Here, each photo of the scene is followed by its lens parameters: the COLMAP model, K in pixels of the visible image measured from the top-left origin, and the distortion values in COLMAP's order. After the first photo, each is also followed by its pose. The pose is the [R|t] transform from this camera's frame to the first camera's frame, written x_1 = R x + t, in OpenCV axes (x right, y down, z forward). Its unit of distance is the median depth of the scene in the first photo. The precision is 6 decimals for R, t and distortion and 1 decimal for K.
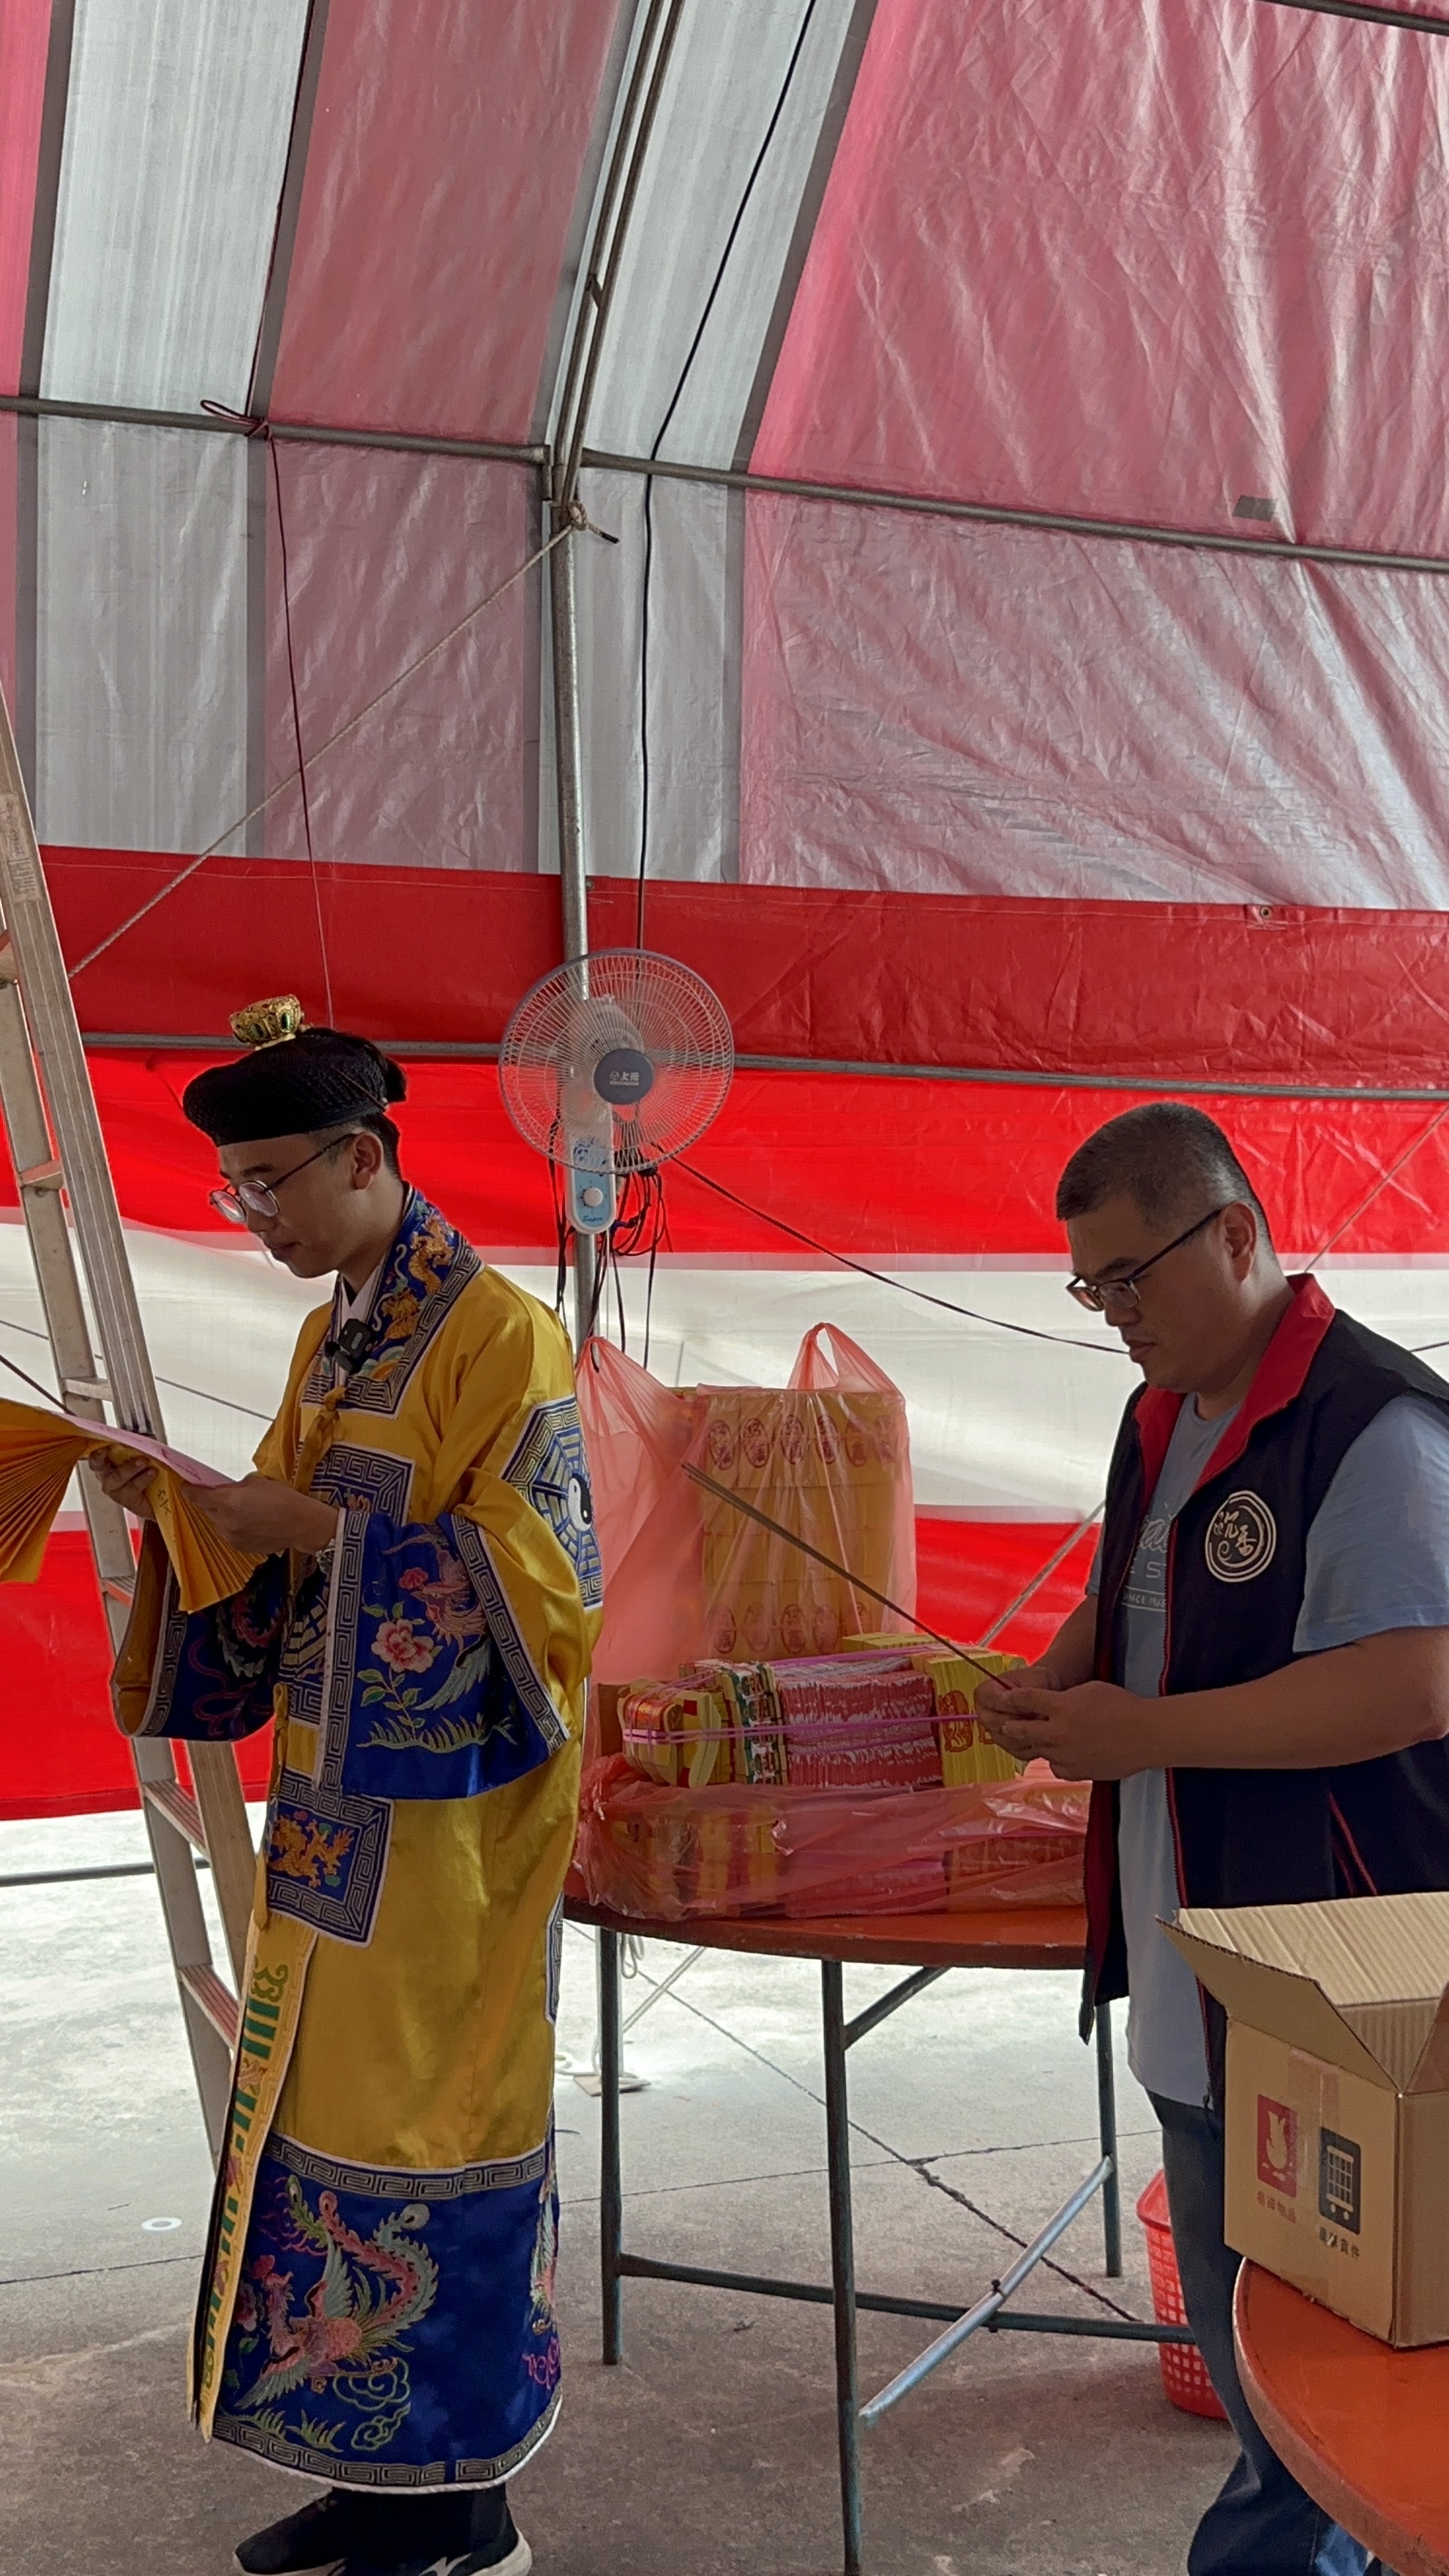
lens RADIAL K [[3095.4, 0, 723.5], [0, 3095.4, 1285.1], [0, 0, 1]] dist [0.007488, 0.000000]
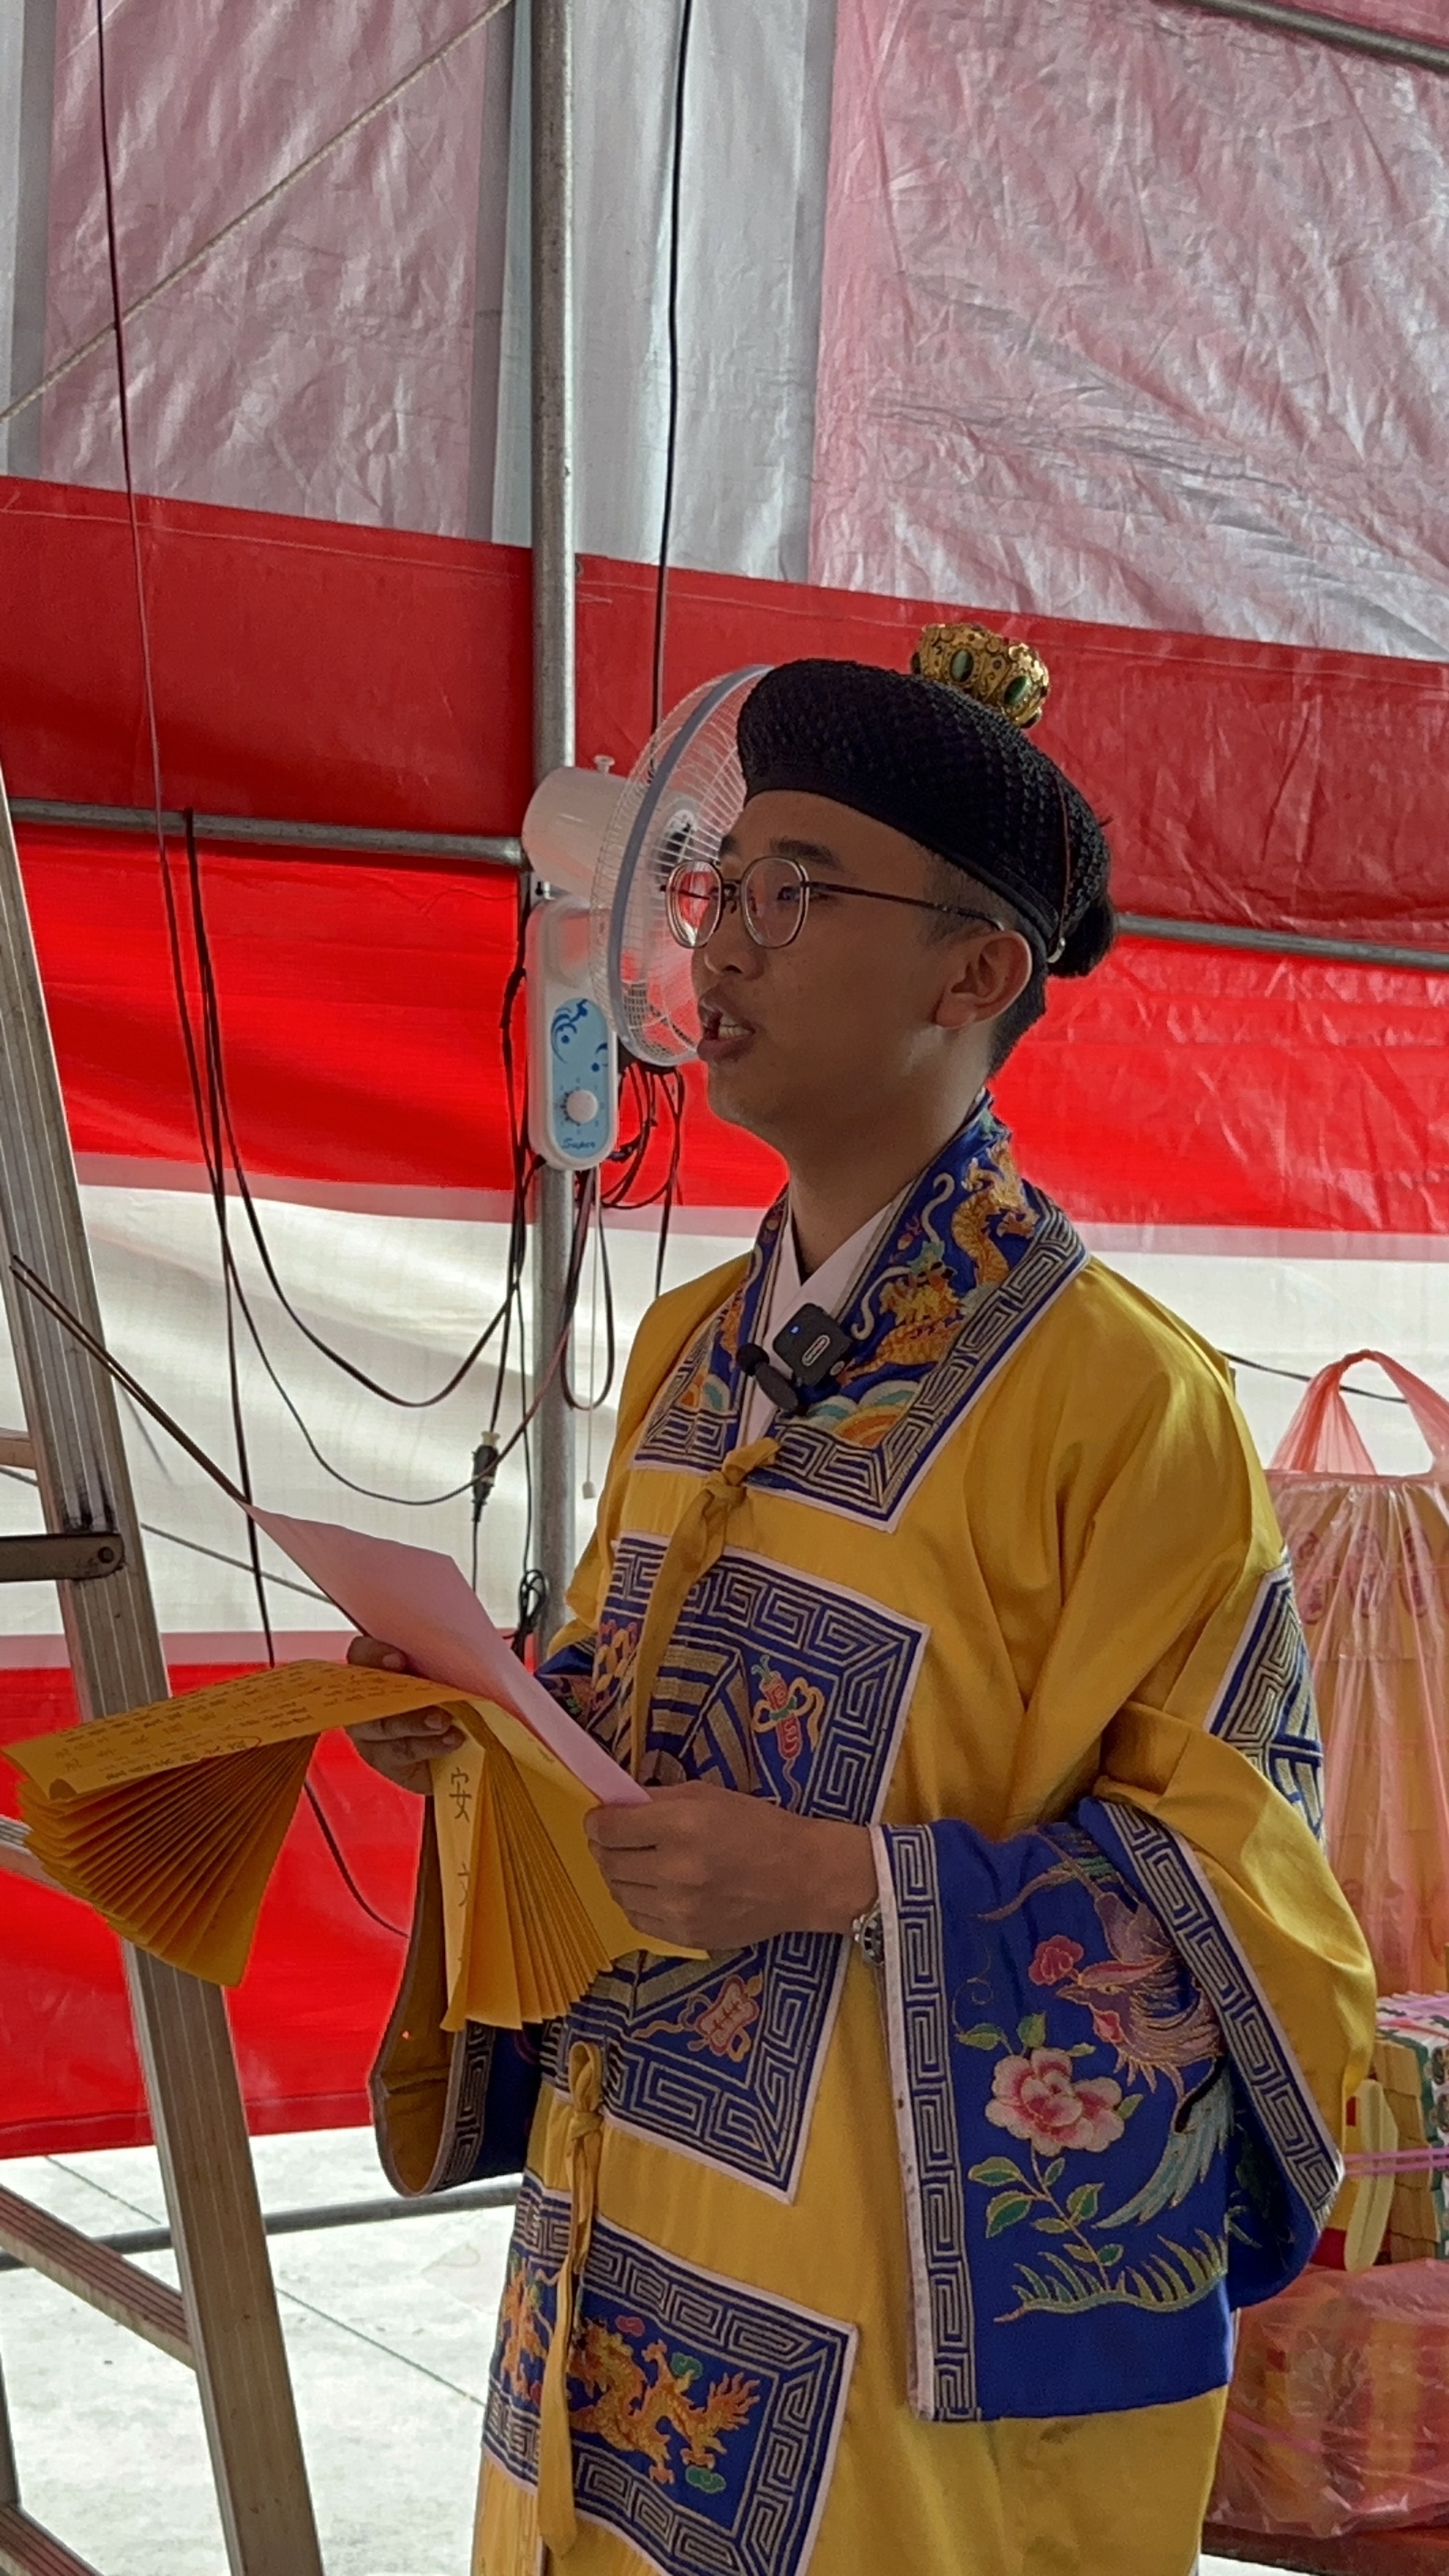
lens RADIAL K [[4073.0, 0, 725.3], [0, 4073.0, 1292.7], [0, 0, 1]] dist [0.007589, 0.000000]
pose [[0.988954, 0.027298, 0.145690, -0.120129], [-0.028001, 0.999604, 0.002774, 0.003415], [-0.145557, -0.006823, 0.989326, 0.234174]]
